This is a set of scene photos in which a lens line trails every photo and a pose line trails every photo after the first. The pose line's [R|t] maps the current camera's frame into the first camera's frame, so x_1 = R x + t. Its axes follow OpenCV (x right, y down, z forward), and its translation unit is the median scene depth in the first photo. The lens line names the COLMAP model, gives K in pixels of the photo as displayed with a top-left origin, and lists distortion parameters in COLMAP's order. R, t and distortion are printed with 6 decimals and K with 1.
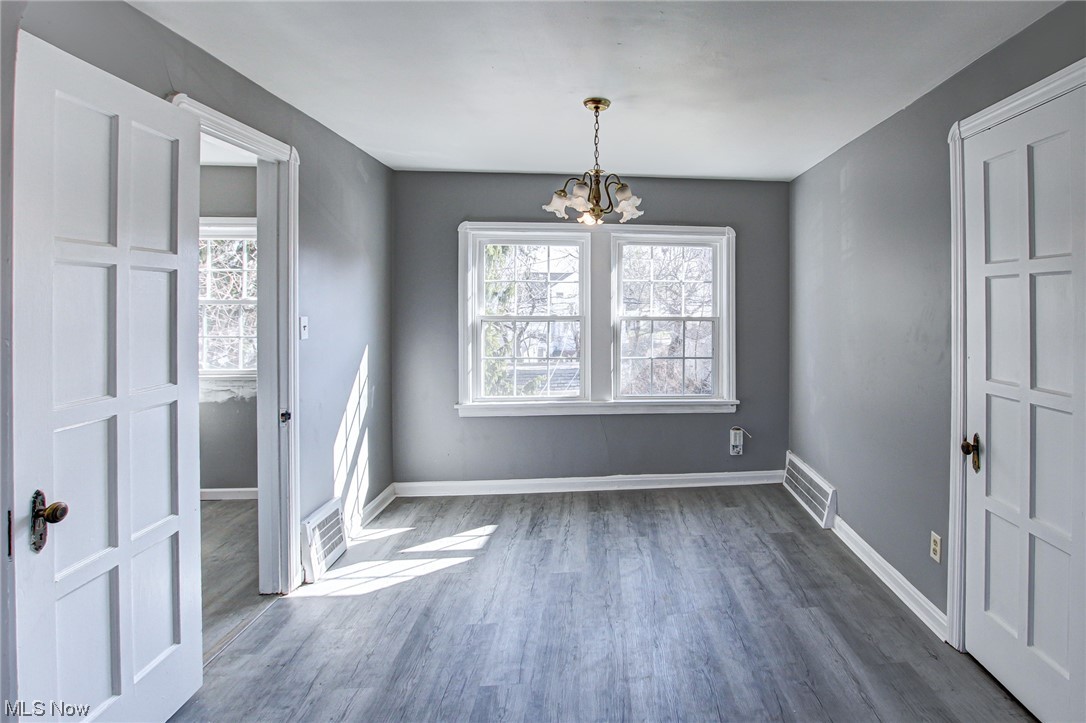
lens RADIAL K [[527.4, 0, 544.4], [0, 527.4, 267.6], [0, 0, 1]] dist [-0.004272, -0.000072]
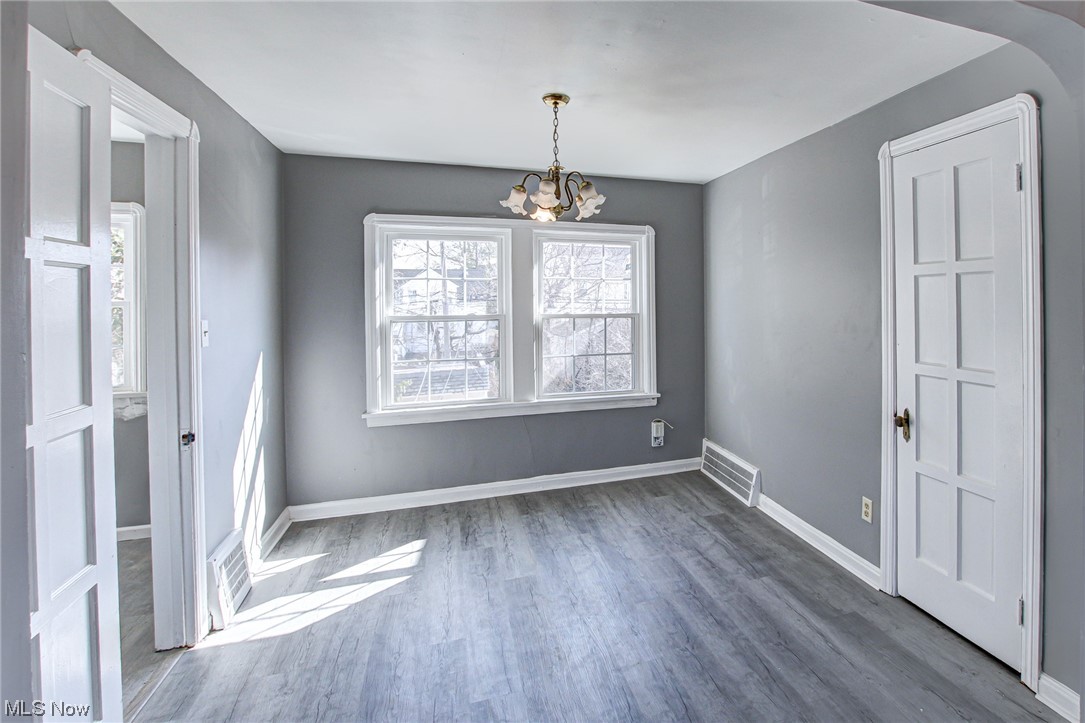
lens RADIAL K [[556.5, 0, 527.9], [0, 556.5, 265.2], [0, 0, 1]] dist [-0.004217, -0.000382]
pose [[0.970751, 0.005270, 0.240032, -0.180739], [-0.005847, 0.999981, 0.001691, -0.001459], [-0.240019, -0.003045, 0.970763, -0.000974]]
